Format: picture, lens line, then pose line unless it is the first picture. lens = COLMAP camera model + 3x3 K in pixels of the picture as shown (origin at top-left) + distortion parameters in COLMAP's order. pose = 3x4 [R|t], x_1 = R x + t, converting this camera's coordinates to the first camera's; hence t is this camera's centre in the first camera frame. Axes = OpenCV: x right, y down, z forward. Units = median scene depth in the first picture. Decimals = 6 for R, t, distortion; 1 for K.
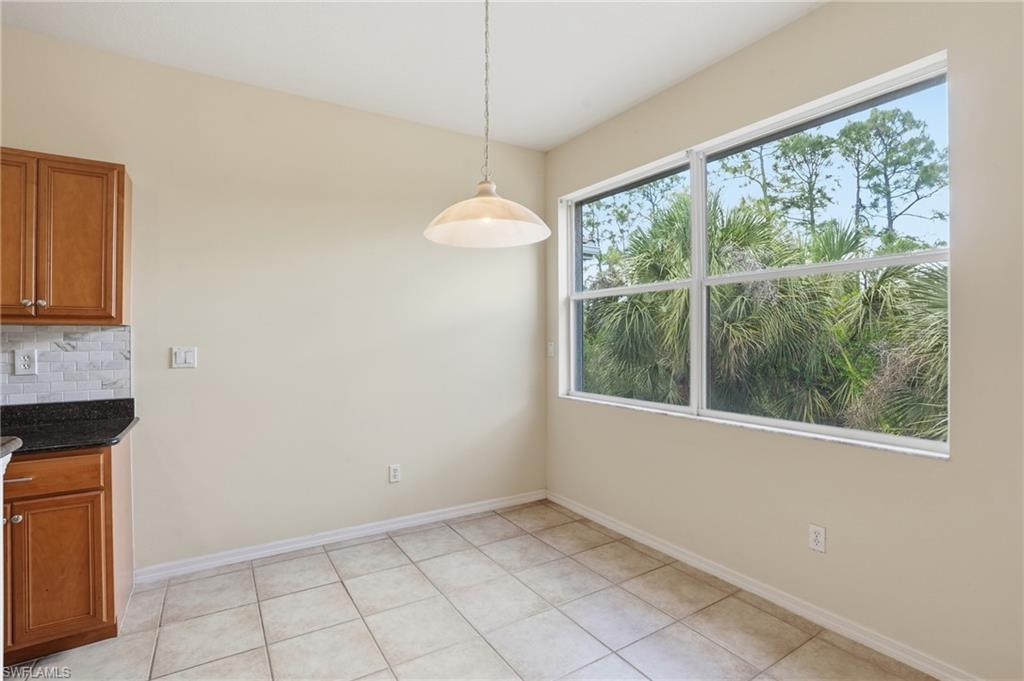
lens RADIAL K [[487.9, 0, 517.9], [0, 487.9, 334.9], [0, 0, 1]] dist [-0.032166, 0.007569]
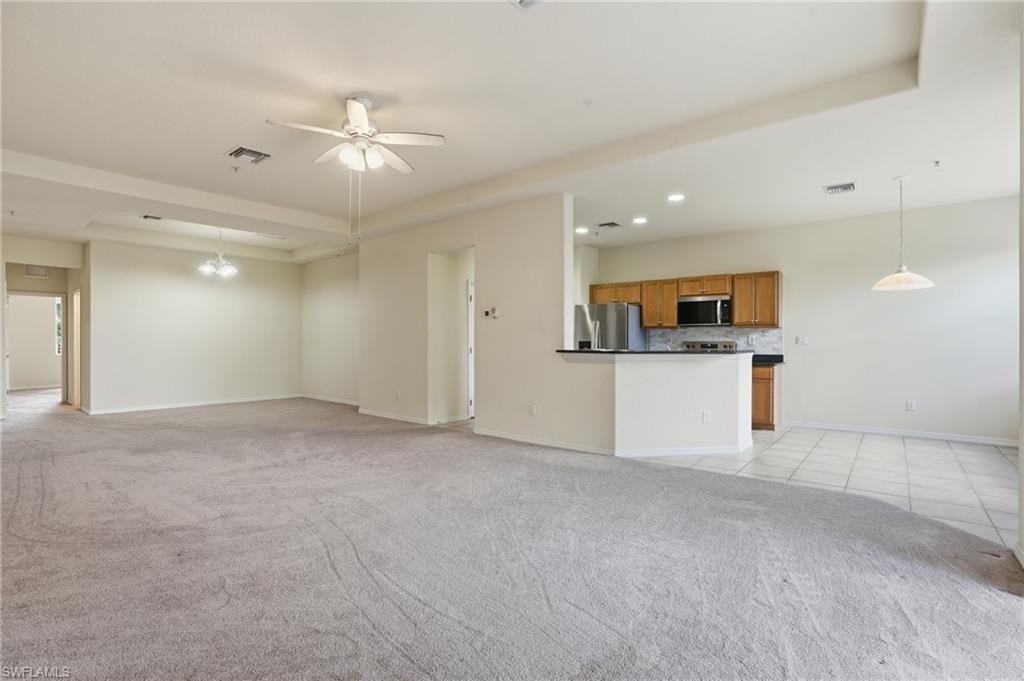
lens RADIAL K [[487.9, 0, 507.3], [0, 487.9, 344.9], [0, 0, 1]] dist [-0.032166, 0.007569]
pose [[0.318386, 0.010640, -0.947901, 1.268838], [0.005740, 0.999897, 0.013152, 0.033428], [0.947944, -0.009629, 0.318292, -1.324216]]
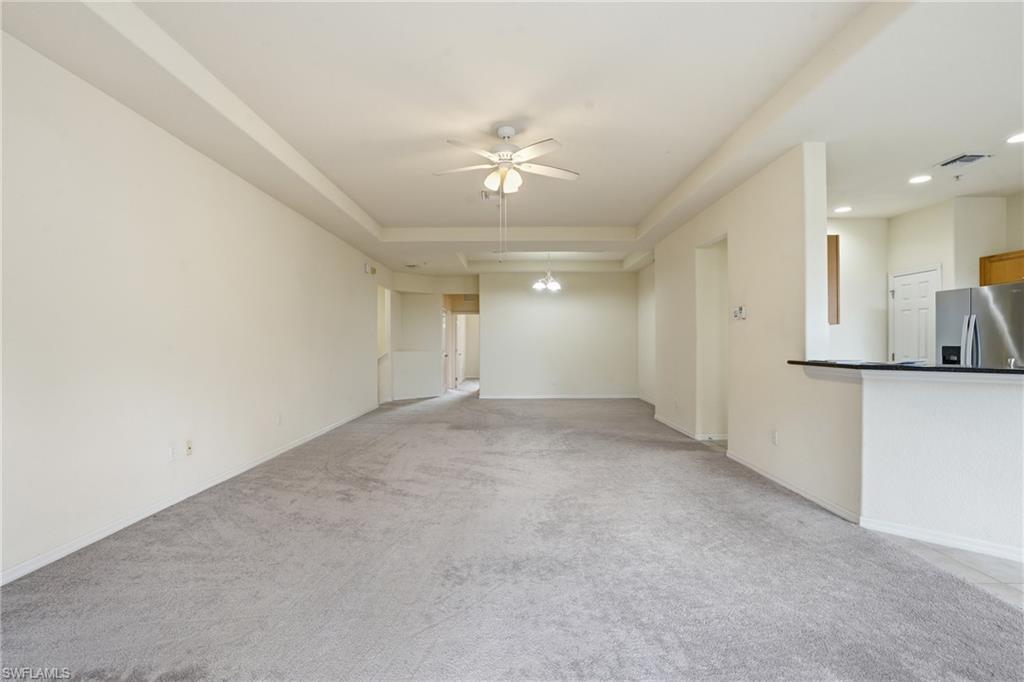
lens RADIAL K [[487.9, 0, 522.5], [0, 487.9, 340.3], [0, 0, 1]] dist [-0.032166, 0.007569]
pose [[-0.511787, 0.000131, -0.859112, 1.084121], [0.008957, 0.999946, -0.005183, 0.021625], [0.859066, -0.010348, -0.511761, -0.399557]]
